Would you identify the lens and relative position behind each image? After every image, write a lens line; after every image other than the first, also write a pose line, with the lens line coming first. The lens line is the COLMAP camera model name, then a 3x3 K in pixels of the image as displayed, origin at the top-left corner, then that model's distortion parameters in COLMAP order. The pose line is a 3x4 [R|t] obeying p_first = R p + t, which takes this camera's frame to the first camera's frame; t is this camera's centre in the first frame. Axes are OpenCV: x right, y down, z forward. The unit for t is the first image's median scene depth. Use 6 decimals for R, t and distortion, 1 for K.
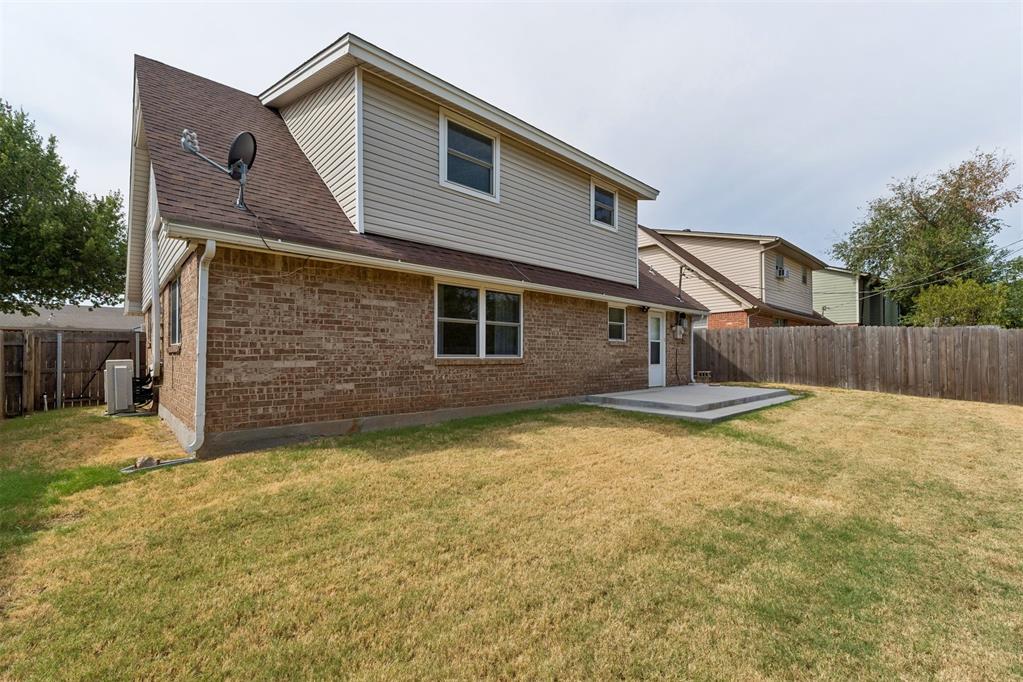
lens RADIAL K [[427.2, 0, 507.2], [0, 427.2, 347.8], [0, 0, 1]] dist [0.006575, -0.000063]
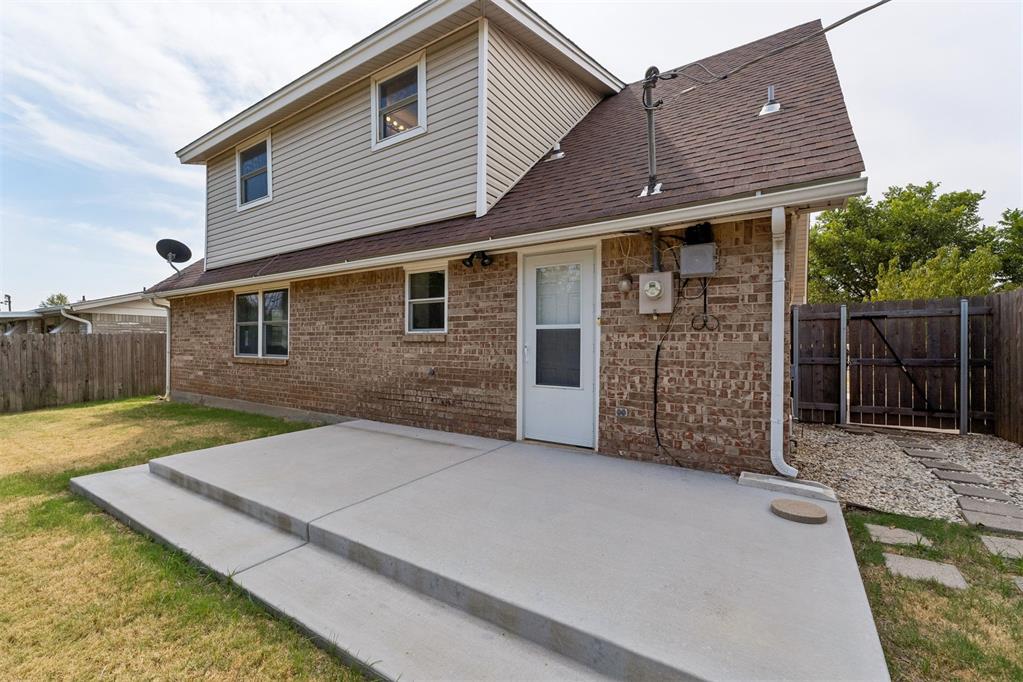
lens RADIAL K [[427.2, 0, 507.2], [0, 427.2, 347.8], [0, 0, 1]] dist [0.006575, -0.000063]
pose [[0.247657, -0.001313, -0.968847, 0.960192], [0.007865, 0.999969, 0.000655, 0.003587], [0.968816, -0.007782, 0.247660, 1.153709]]
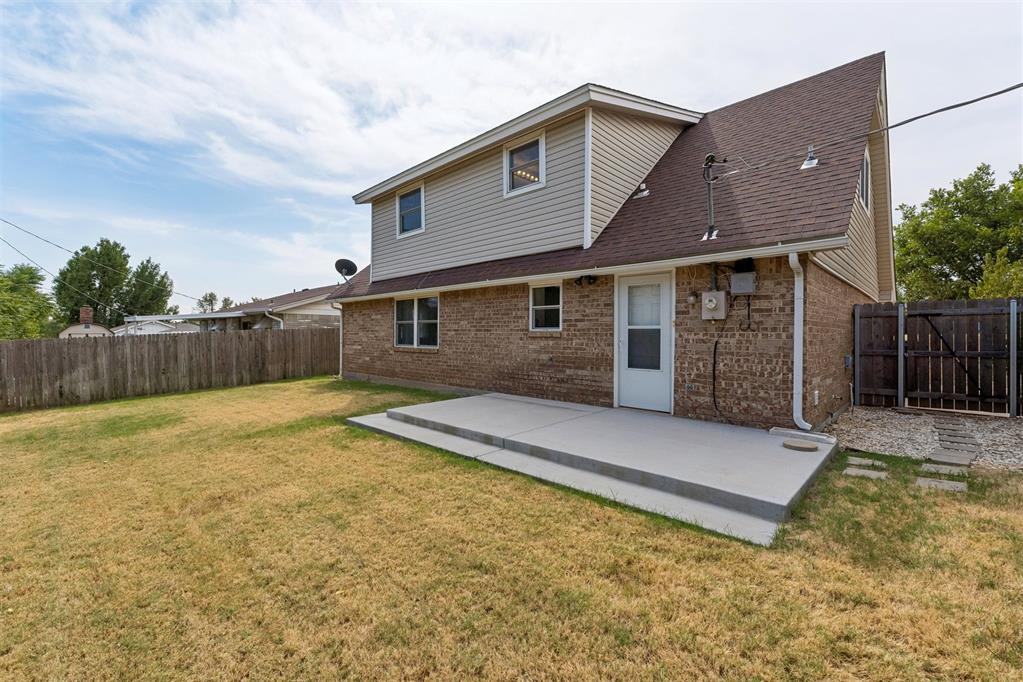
lens RADIAL K [[427.9, 0, 510.8], [0, 427.9, 335.3], [0, 0, 1]] dist [0.010187, 0.000013]
pose [[0.066841, -0.005889, -0.997746, 1.197435], [0.007929, 0.999954, -0.005371, -0.005255], [0.997732, -0.007552, 0.066885, 1.062003]]
